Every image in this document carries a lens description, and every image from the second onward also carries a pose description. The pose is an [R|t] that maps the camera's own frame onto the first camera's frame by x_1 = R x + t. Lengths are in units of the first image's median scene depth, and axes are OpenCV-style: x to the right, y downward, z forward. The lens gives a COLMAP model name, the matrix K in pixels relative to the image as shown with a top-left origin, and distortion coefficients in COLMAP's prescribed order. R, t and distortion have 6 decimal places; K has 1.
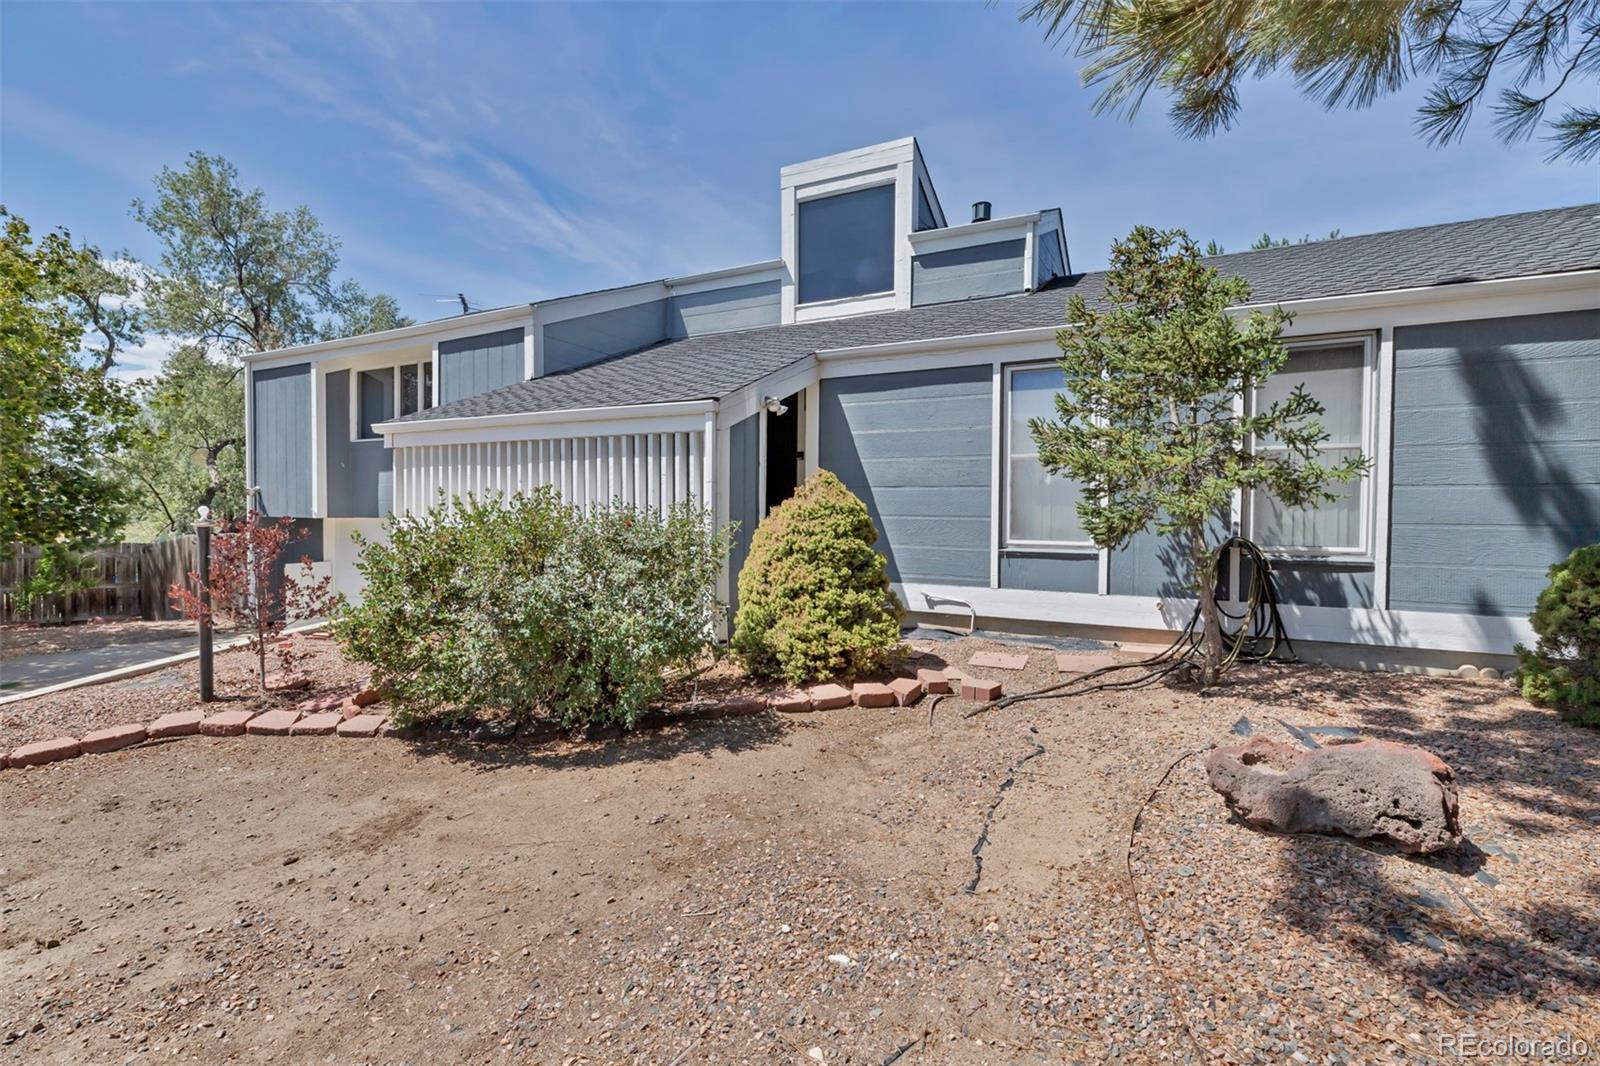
lens RADIAL K [[727.4, 0, 800.0], [0, 727.4, 533.0], [0, 0, 1]] dist [0.001367, 0.000220]
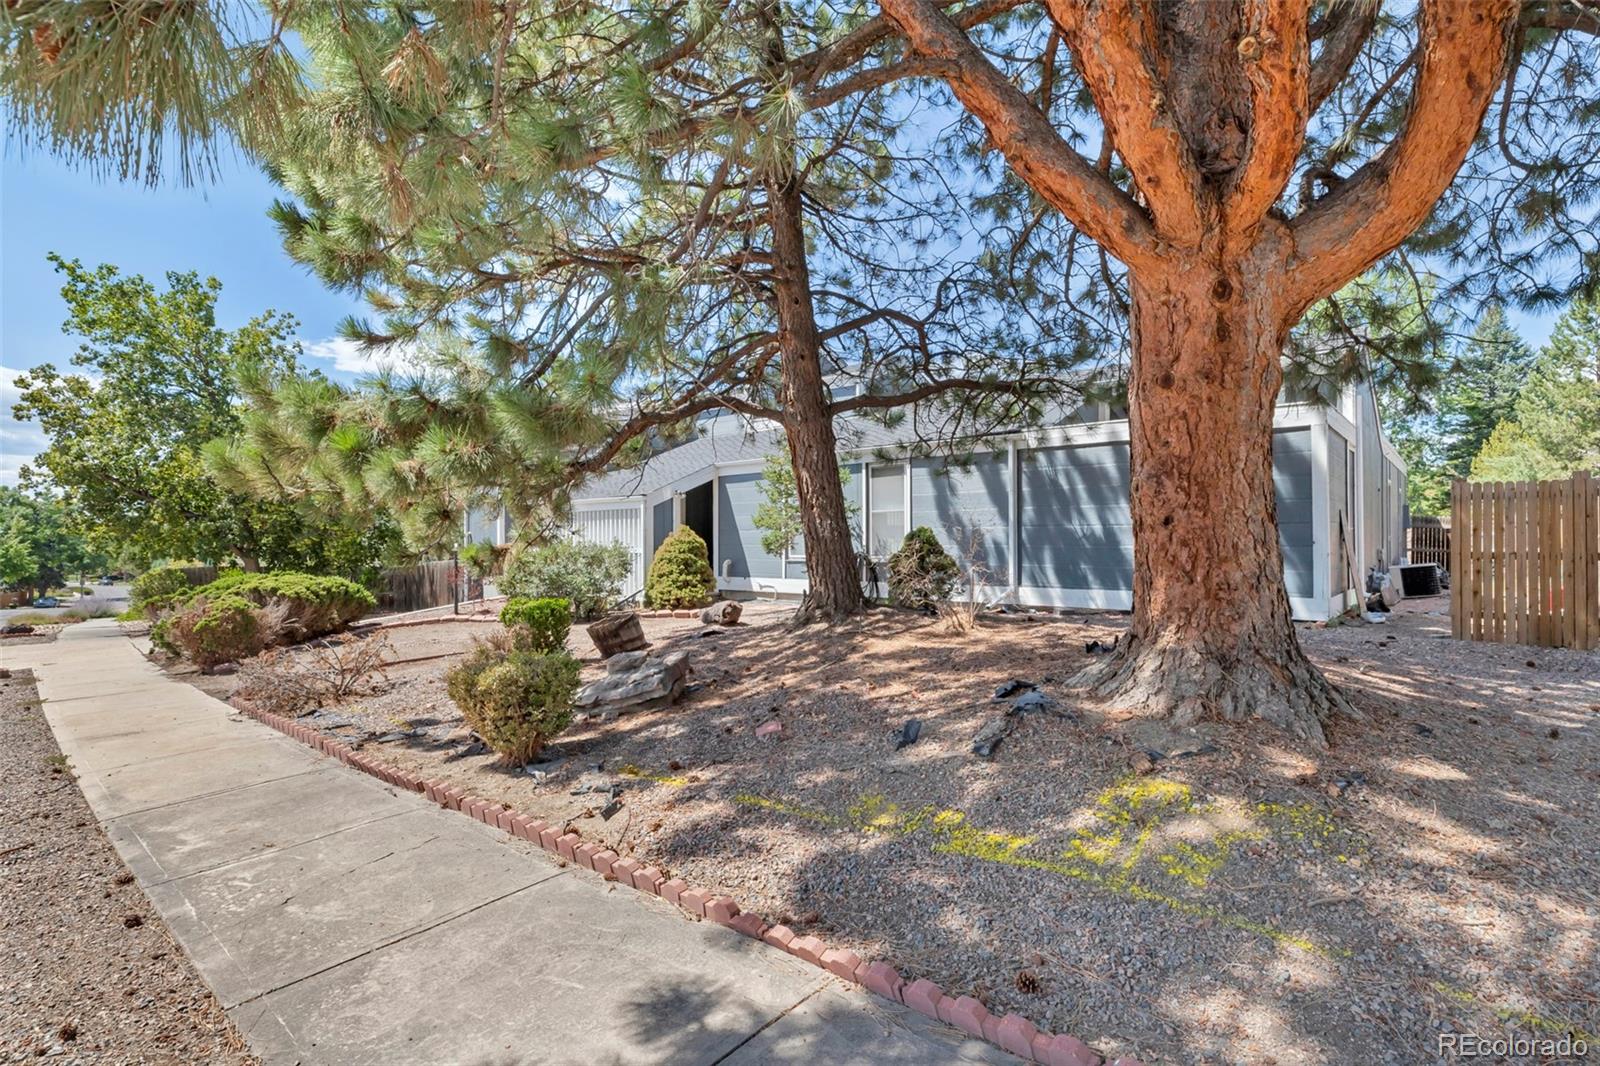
lens RADIAL K [[782.4, 0, 800.0], [0, 782.4, 533.0], [0, 0, 1]] dist [-0.001018, -0.000044]
pose [[0.972494, -0.013485, -0.232535, 1.014416], [0.004058, 0.999152, -0.040971, 0.045944], [0.232891, 0.038900, 0.971725, -1.406034]]
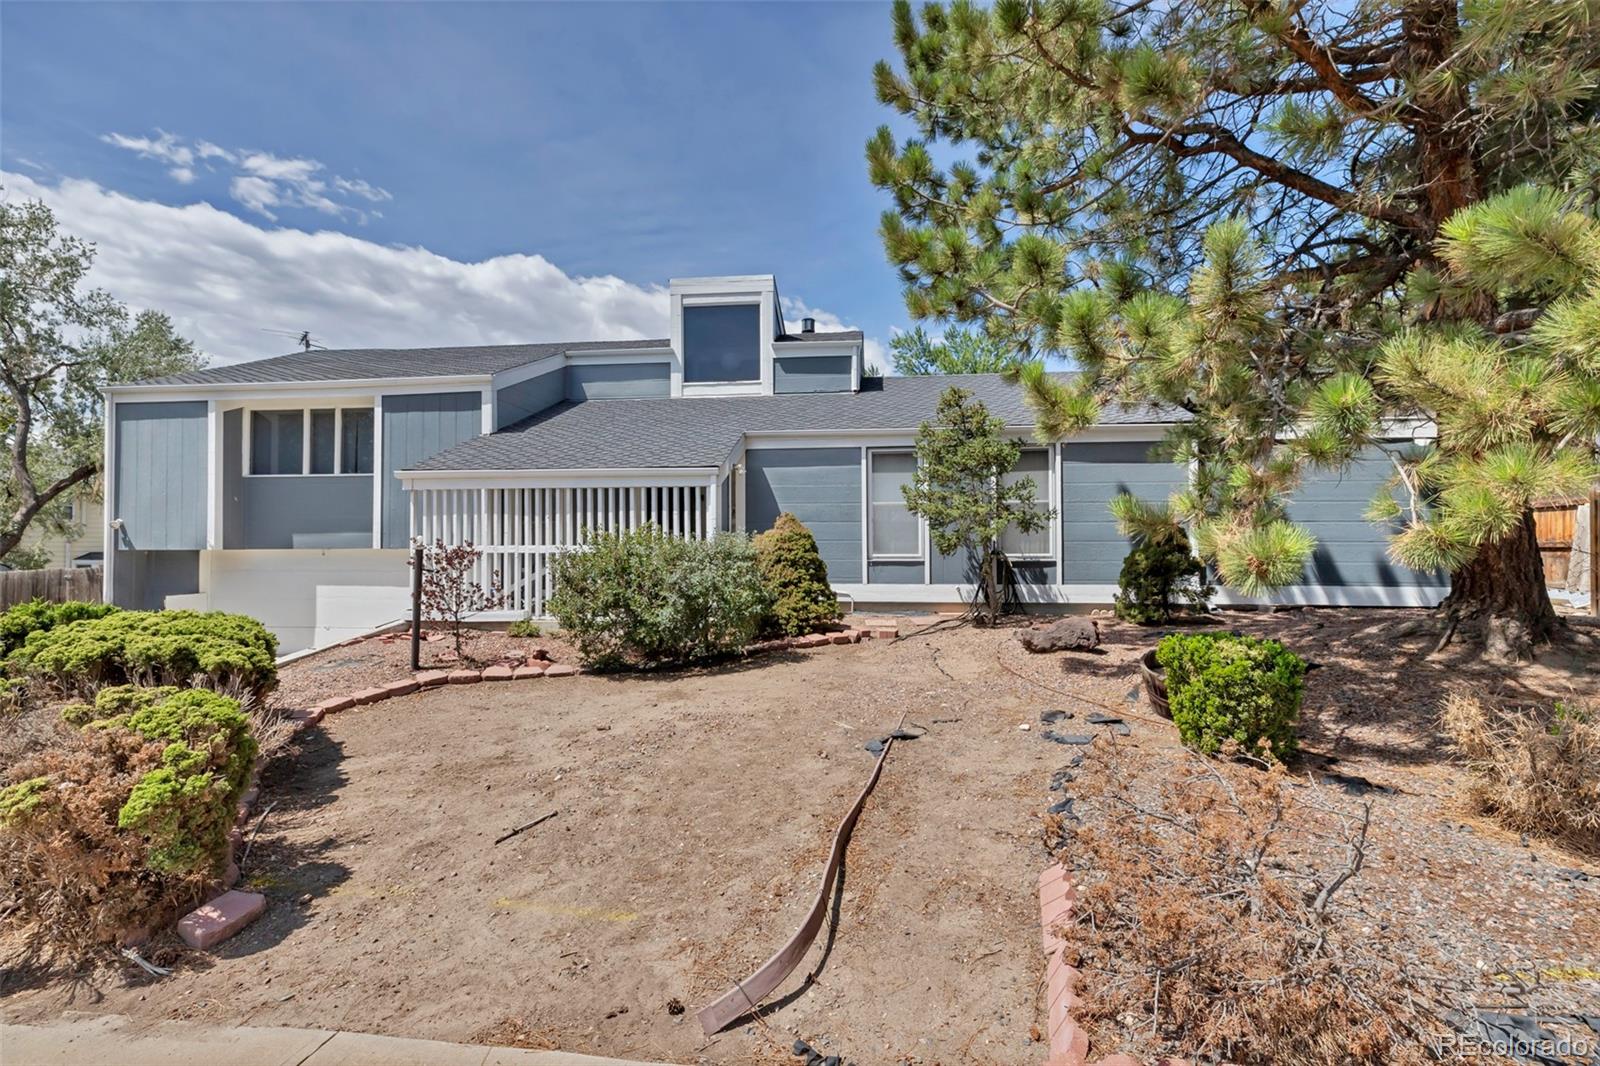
lens RADIAL K [[727.4, 0, 800.0], [0, 727.4, 533.0], [0, 0, 1]] dist [0.001367, 0.000220]
pose [[0.933145, -0.005319, 0.359462, -0.556947], [0.020863, 0.999007, -0.039377, 0.027810], [-0.358896, 0.044244, 0.932329, -0.578631]]
